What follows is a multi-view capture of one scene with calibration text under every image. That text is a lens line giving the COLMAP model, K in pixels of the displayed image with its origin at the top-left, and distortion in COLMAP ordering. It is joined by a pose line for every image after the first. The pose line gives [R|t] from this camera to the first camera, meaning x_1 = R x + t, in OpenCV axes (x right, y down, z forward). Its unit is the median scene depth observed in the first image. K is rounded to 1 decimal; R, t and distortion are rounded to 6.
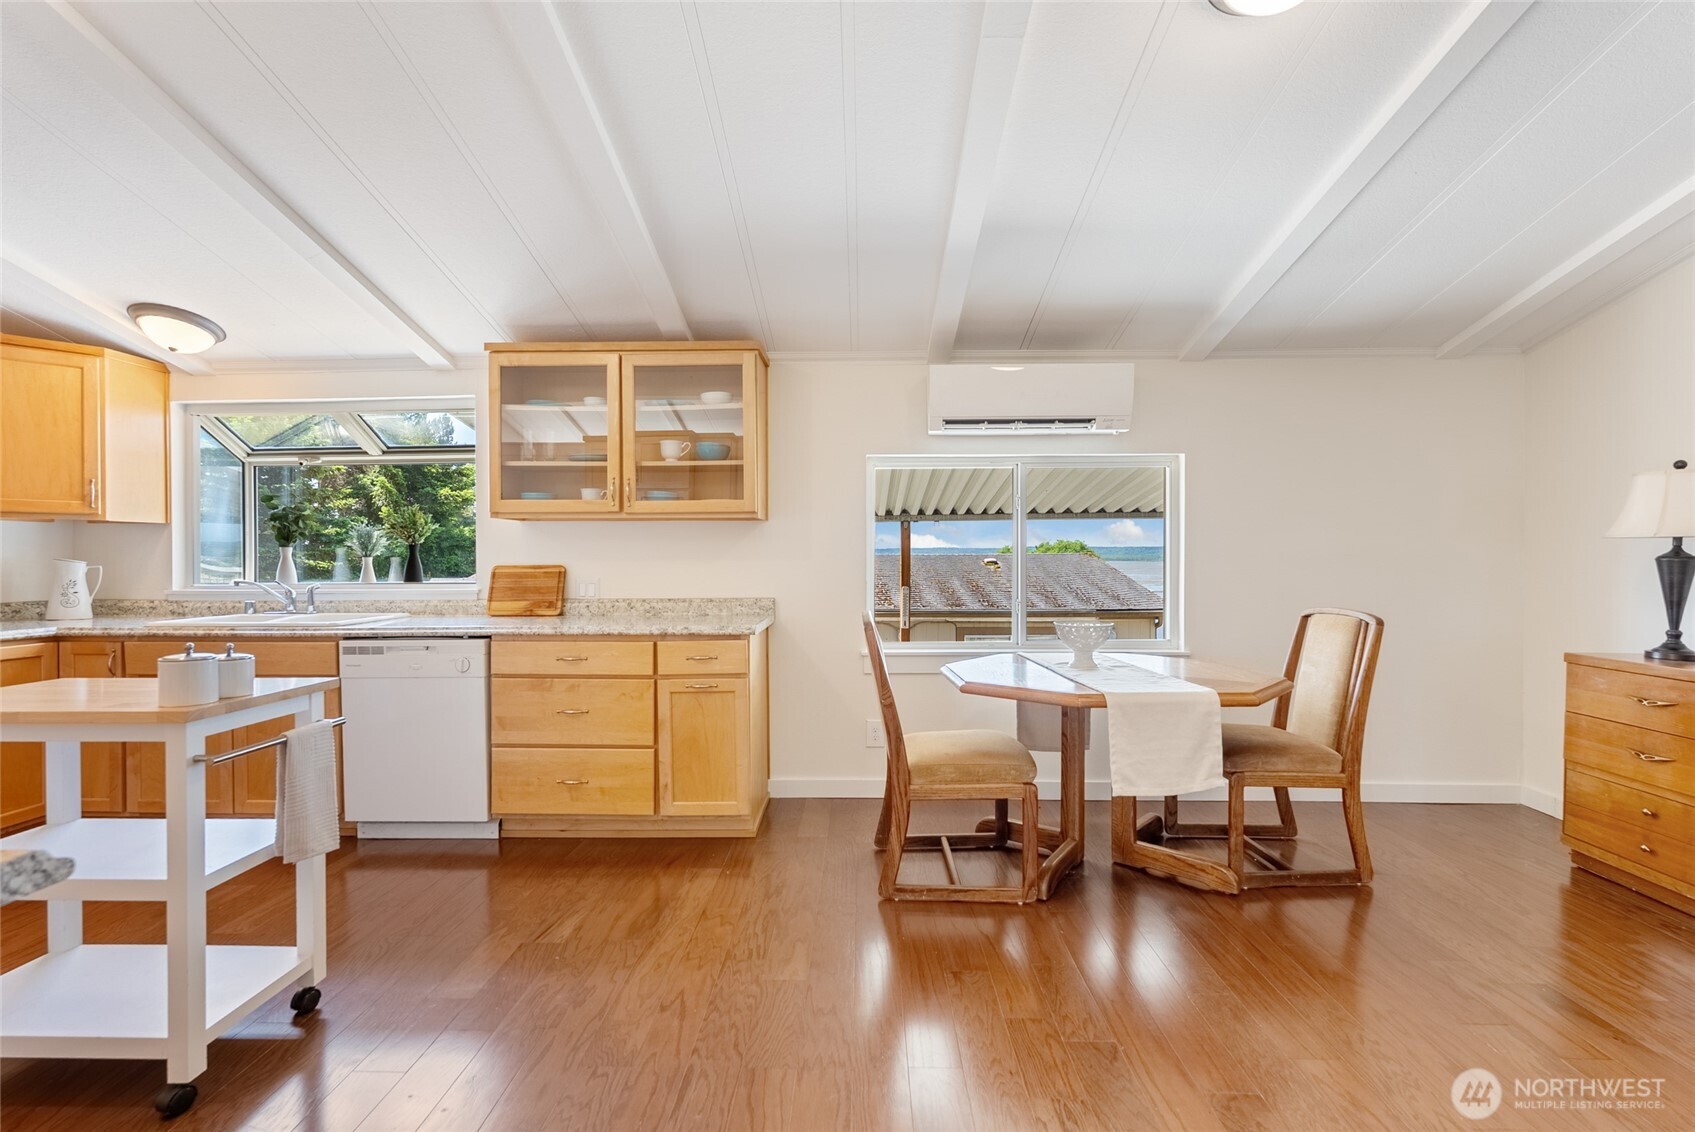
lens RADIAL K [[748.2, 0, 846.4], [0, 748.2, 565.0], [0, 0, 1]] dist [-0.000726, -0.000019]
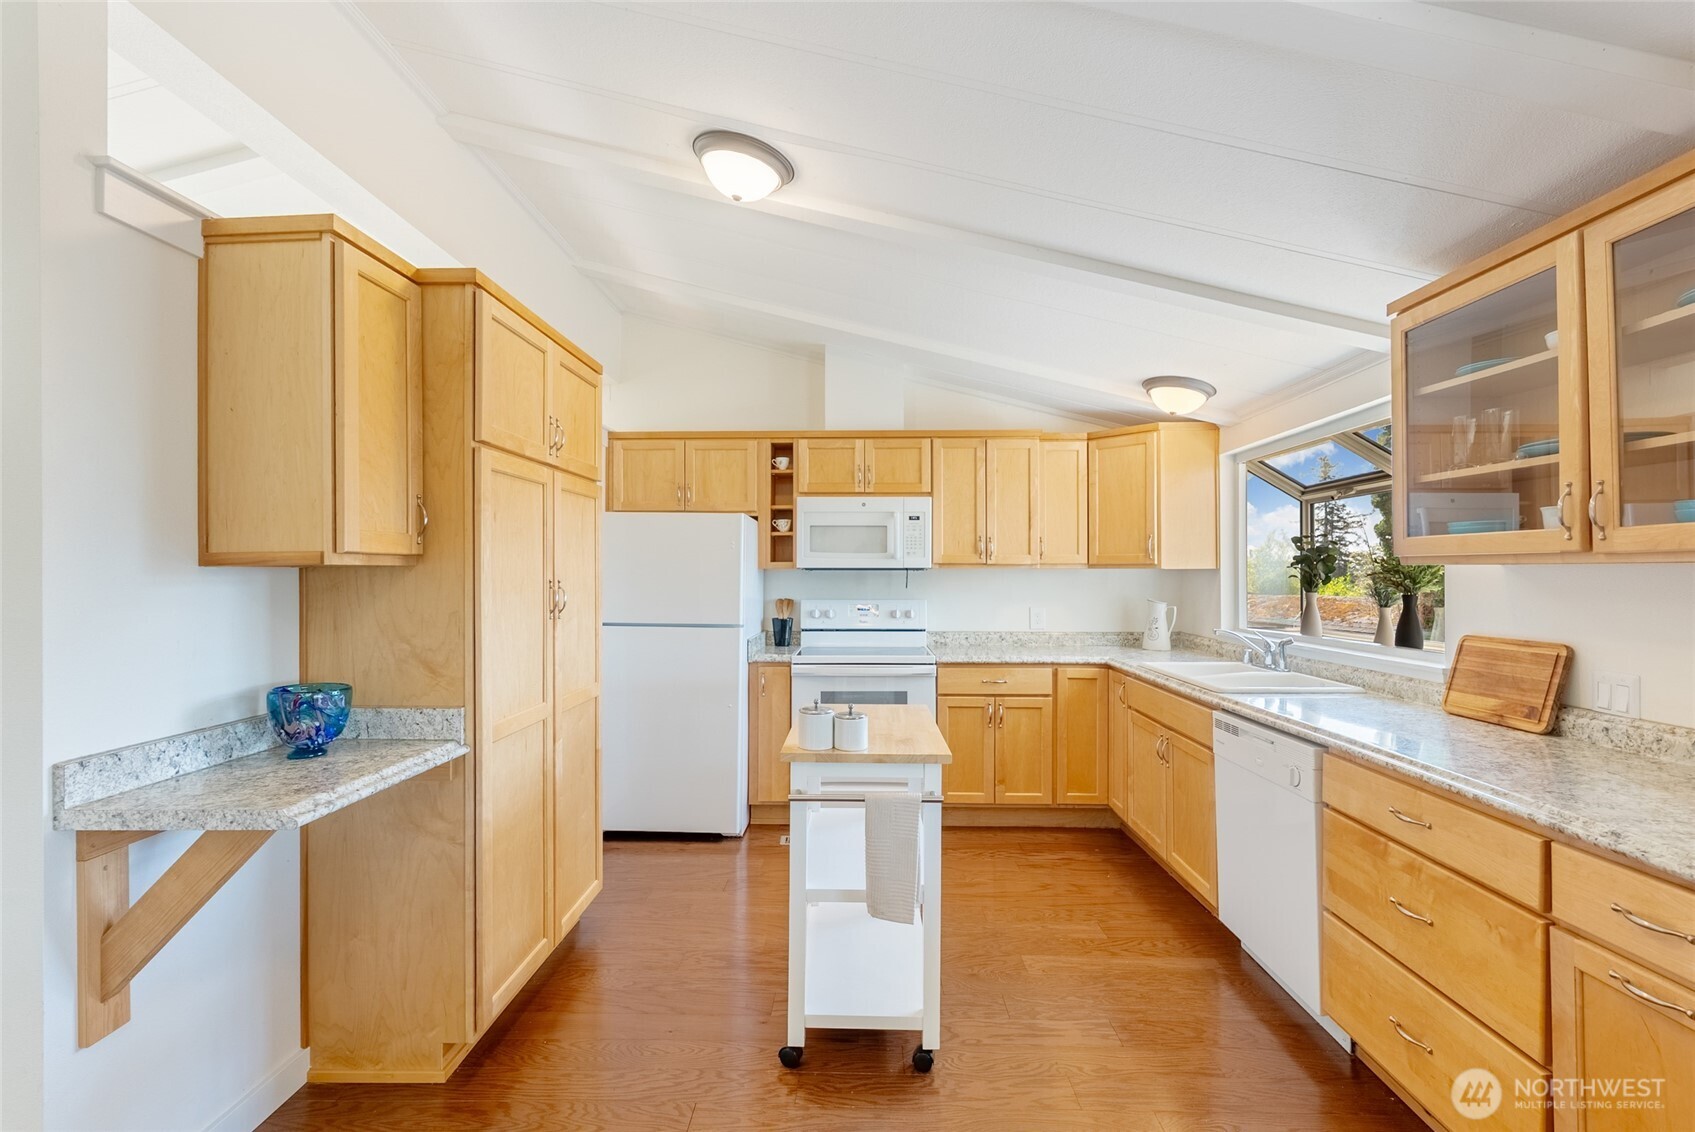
lens RADIAL K [[751.0, 0, 844.5], [0, 751.0, 564.5], [0, 0, 1]] dist [-0.001625, 0.000527]
pose [[0.001556, -0.007360, -0.999972, 0.187809], [-0.008347, 0.999938, -0.007373, -0.054735], [0.999964, 0.008358, 0.001494, 0.513087]]
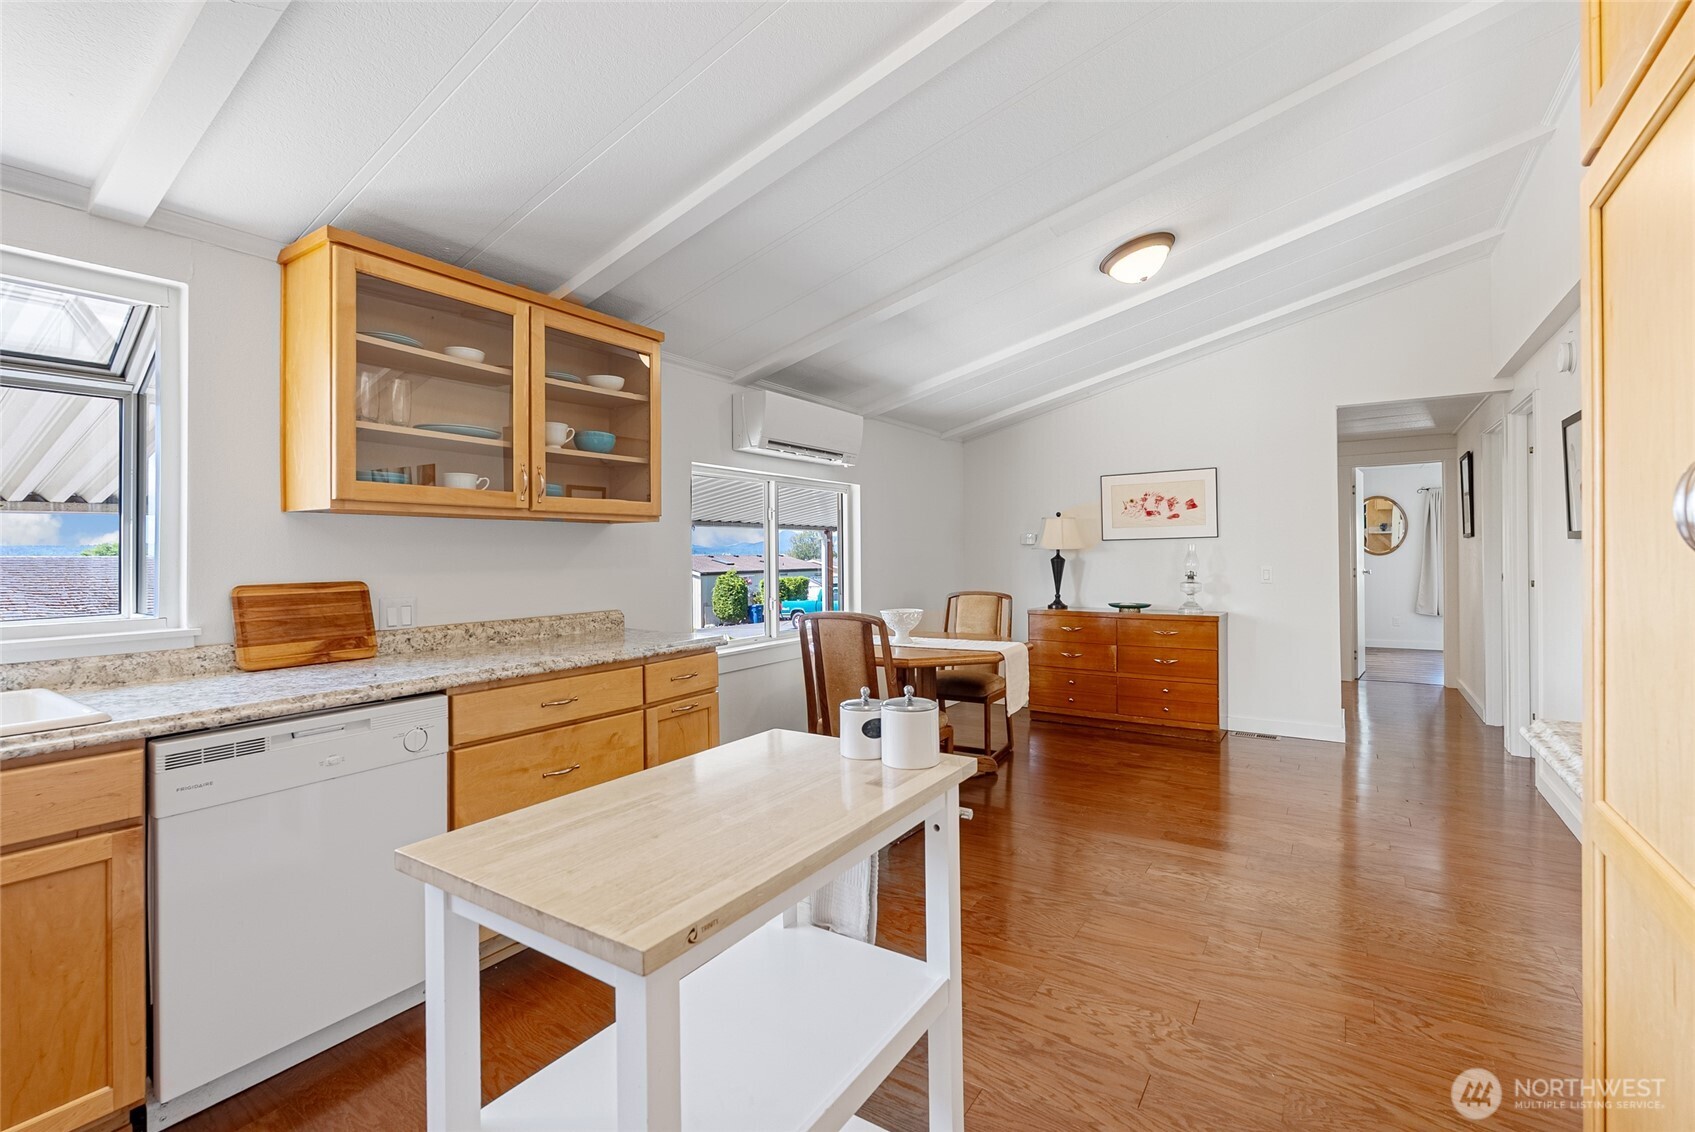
lens RADIAL K [[755.0, 0, 848.0], [0, 755.0, 547.2], [0, 0, 1]] dist [-0.001331, 0.000045]
pose [[0.528361, 0.006073, 0.848998, -0.786714], [0.014181, 0.999772, -0.015977, -0.014174], [-0.848901, 0.020482, 0.528155, 0.310085]]
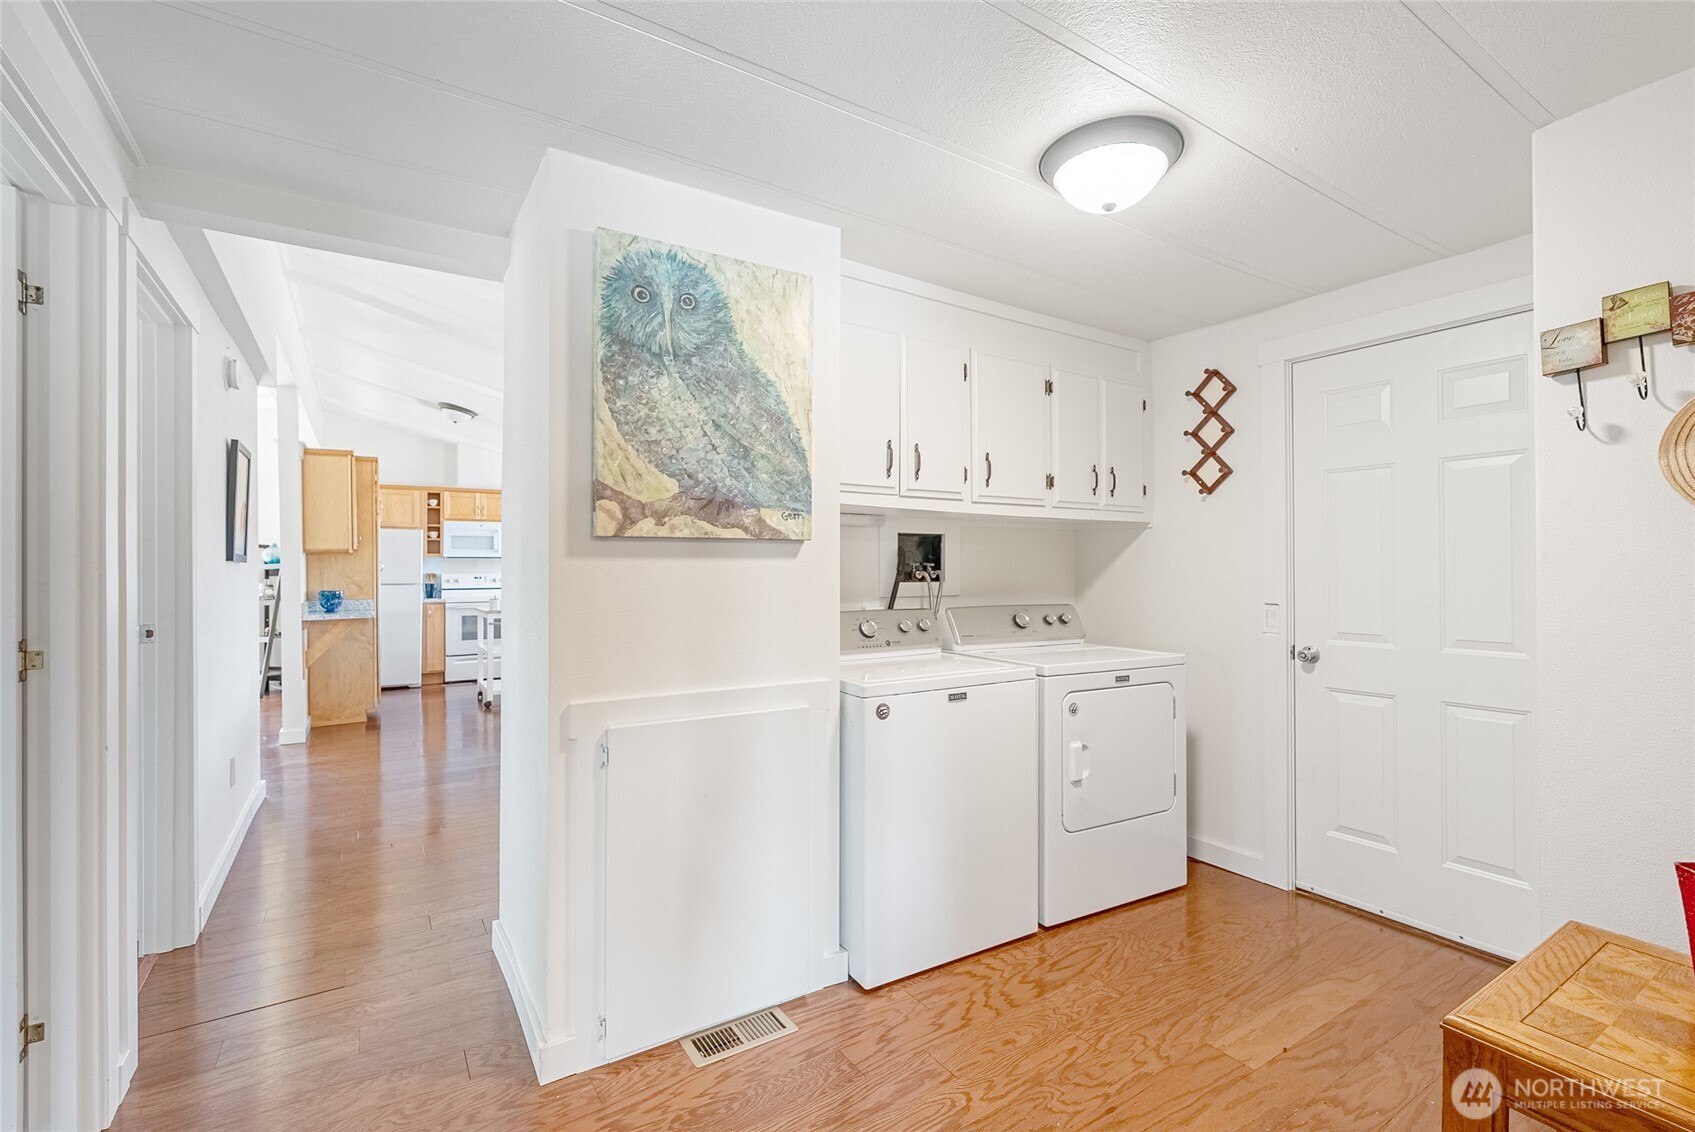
lens RADIAL K [[751.0, 0, 844.5], [0, 751.0, 564.5], [0, 0, 1]] dist [-0.001625, 0.000527]
pose [[0.558879, -0.002012, -0.829247, 1.737769], [-0.005418, 0.999967, -0.006078, -0.023982], [0.829231, 0.007890, 0.558850, 0.146057]]
